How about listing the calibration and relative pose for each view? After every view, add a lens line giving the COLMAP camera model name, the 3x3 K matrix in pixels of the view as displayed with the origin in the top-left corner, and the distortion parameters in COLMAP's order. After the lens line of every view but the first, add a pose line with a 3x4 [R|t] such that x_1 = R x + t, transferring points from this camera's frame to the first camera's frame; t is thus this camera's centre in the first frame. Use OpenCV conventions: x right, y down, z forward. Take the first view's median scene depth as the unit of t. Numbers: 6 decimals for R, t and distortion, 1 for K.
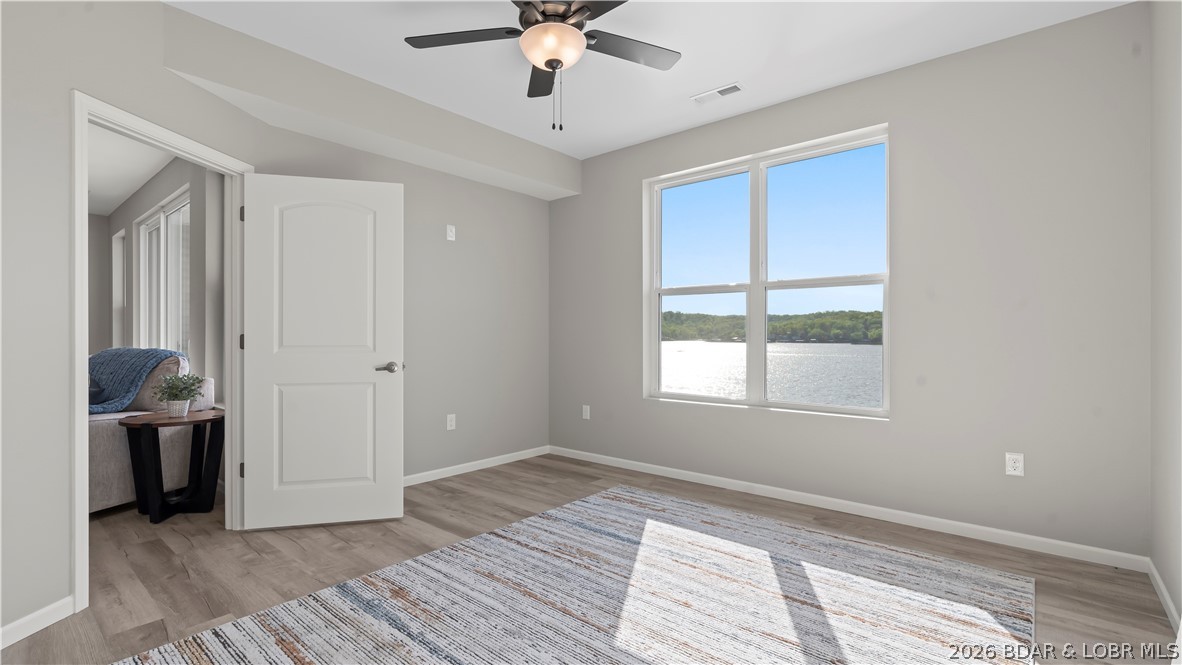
lens RADIAL K [[530.0, 0, 591.0], [0, 530.0, 332.5], [0, 0, 1]] dist [-0.009842, 0.000981]
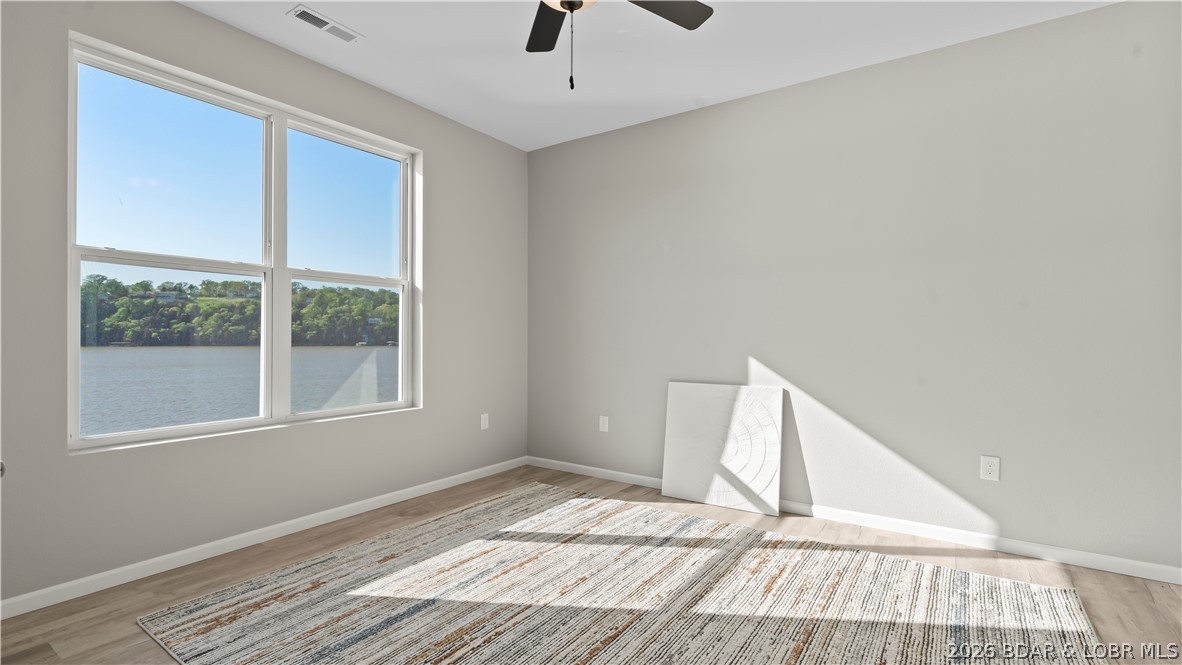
lens RADIAL K [[530.0, 0, 591.0], [0, 530.0, 332.5], [0, 0, 1]] dist [-0.009842, 0.000981]
pose [[-0.098082, 0.002373, 0.995176, -0.754407], [-0.008350, 0.999960, -0.003207, 0.000867], [-0.995143, -0.008624, -0.098058, 0.892677]]
